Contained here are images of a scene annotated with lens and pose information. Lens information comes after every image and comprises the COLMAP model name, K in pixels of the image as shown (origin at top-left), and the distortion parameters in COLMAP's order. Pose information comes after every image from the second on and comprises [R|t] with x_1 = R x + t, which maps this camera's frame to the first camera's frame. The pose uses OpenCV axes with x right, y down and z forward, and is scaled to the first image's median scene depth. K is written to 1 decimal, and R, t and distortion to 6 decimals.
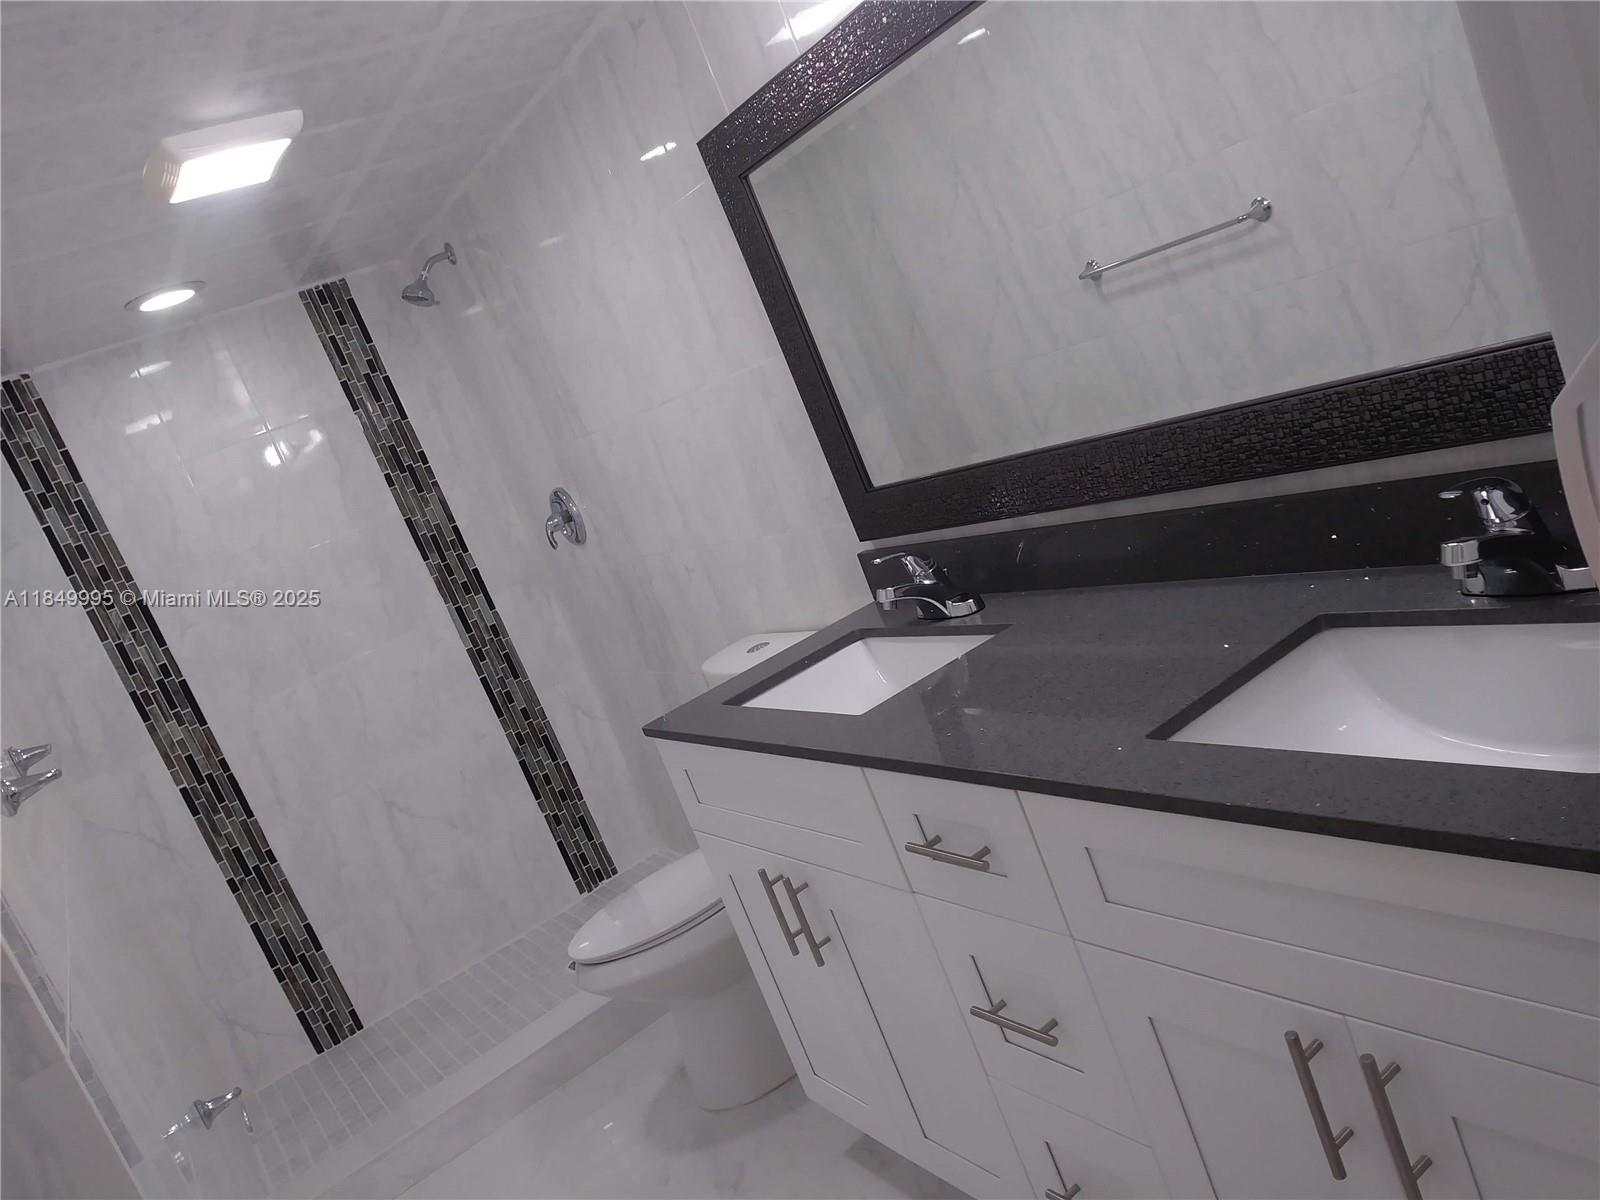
lens RADIAL K [[1249.5, 0, 800.0], [0, 1249.5, 600.0], [0, 0, 1]] dist [0.022042, -0.004302]
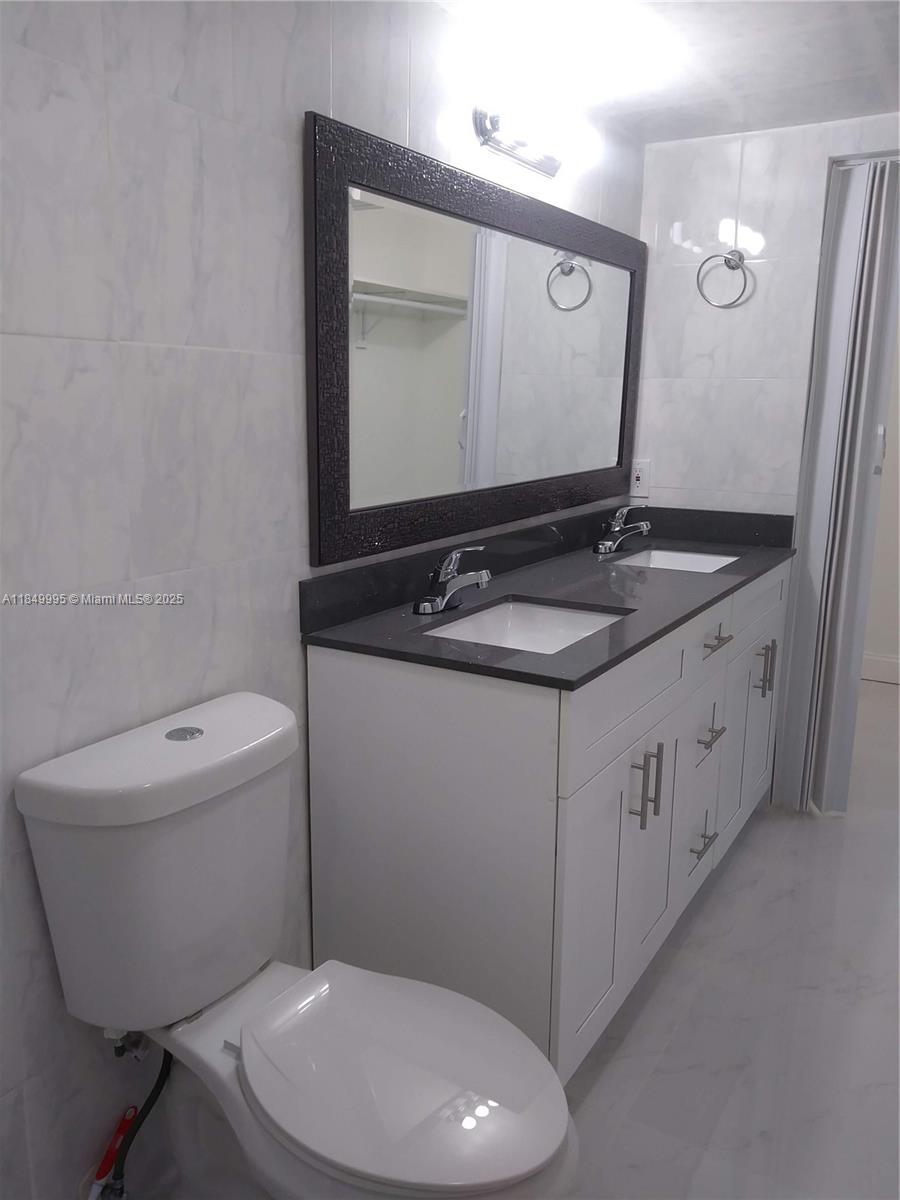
lens RADIAL K [[937.1, 0, 449.7], [0, 937.1, 606.0], [0, 0, 1]] dist [0.022042, -0.004302]
pose [[-0.393816, 0.186741, 0.900020, -0.719161], [0.323489, 0.944664, -0.054456, 0.062072], [-0.860386, 0.269701, -0.432432, 1.369681]]
